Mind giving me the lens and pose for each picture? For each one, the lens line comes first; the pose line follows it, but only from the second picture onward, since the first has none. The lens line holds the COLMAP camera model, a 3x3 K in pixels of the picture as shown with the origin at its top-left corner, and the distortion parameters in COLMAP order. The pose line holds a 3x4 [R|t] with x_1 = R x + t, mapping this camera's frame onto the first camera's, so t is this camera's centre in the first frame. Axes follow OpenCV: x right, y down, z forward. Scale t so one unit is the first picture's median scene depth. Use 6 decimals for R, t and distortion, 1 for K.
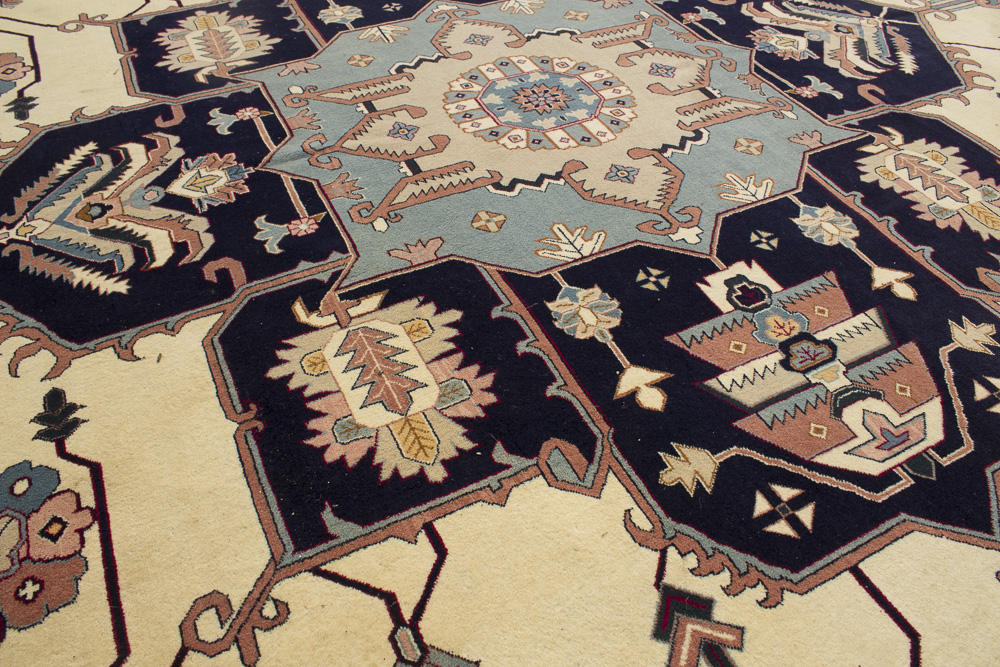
lens RADIAL K [[814.0, 0, 500.0], [0, 814.0, 333.5], [0, 0, 1]] dist [-0.173346, 0.146464]
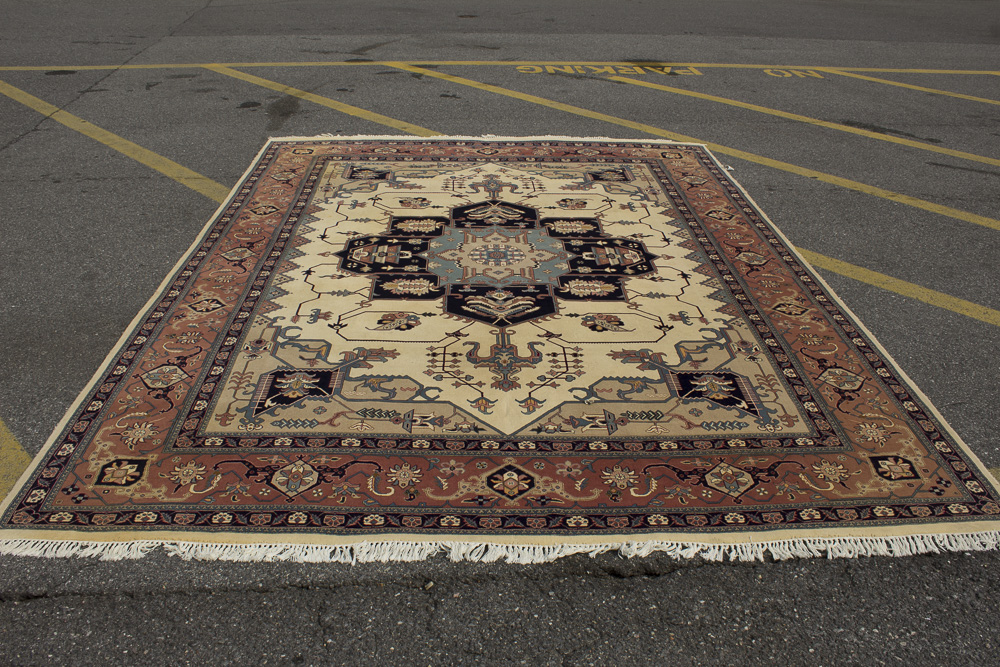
lens RADIAL K [[905.0, 0, 525.9], [0, 905.0, 333.4], [0, 0, 1]] dist [-0.182455, 0.143757]
pose [[0.398984, -0.415905, 0.817212, -3.914441], [0.630471, 0.771560, 0.084859, -0.350646], [-0.665821, 0.481371, 0.570056, -1.361567]]
